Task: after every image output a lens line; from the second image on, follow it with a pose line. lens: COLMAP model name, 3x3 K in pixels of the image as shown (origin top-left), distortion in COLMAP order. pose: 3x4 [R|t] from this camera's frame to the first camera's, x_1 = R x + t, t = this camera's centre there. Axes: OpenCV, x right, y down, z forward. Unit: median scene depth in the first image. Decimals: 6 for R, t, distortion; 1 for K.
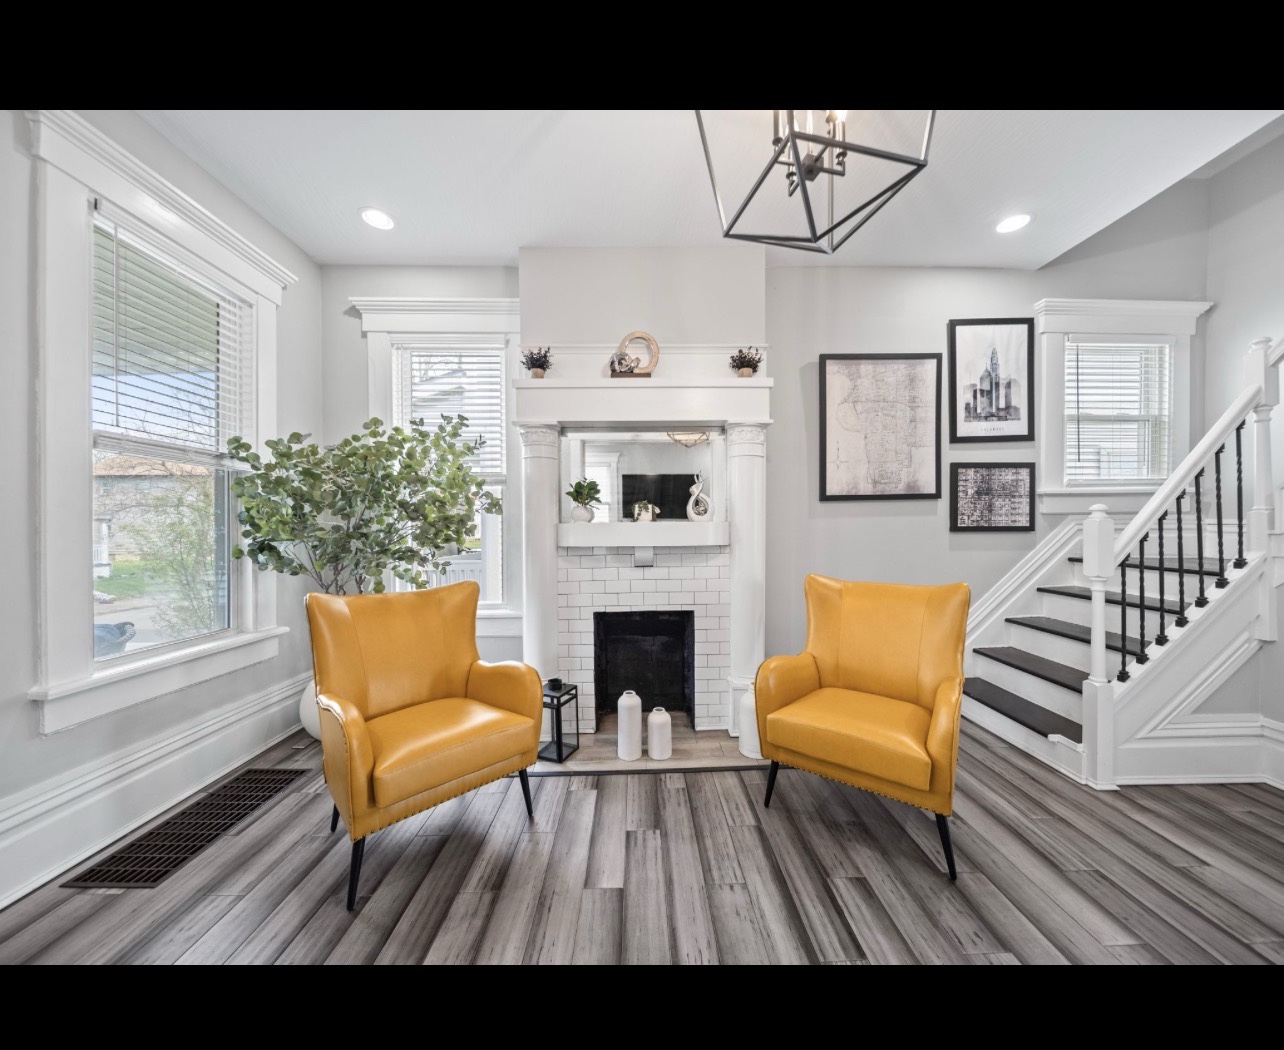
lens RADIAL K [[458.7, 0, 639.0], [0, 458.7, 526.2], [0, 0, 1]] dist [-0.002037, -0.000622]
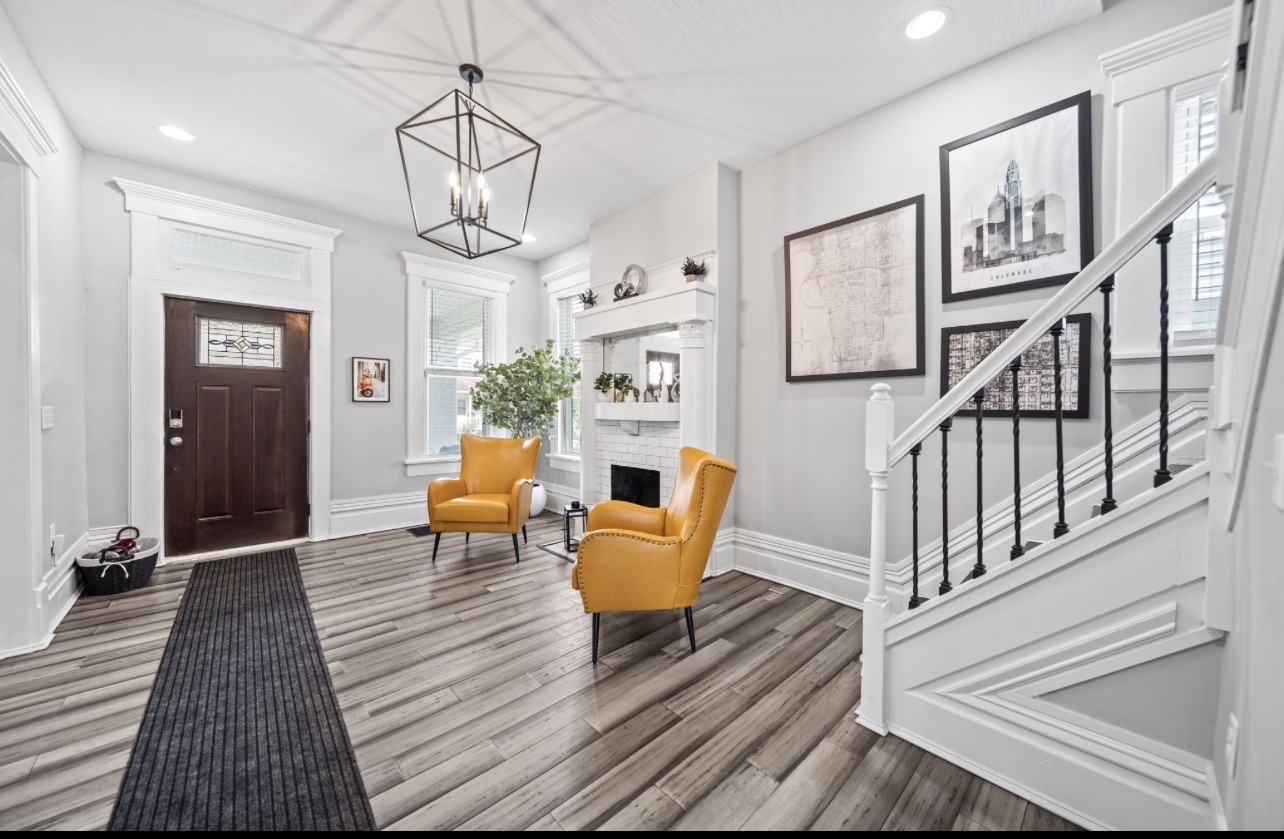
lens RADIAL K [[446.9, 0, 642.0], [0, 446.9, 408.9], [0, 0, 1]] dist [-0.002820, -0.000155]
pose [[0.673865, 0.013709, -0.738727, 0.908119], [-0.008661, 0.999906, 0.010655, -0.004063], [0.738804, -0.000781, 0.673920, 0.104392]]
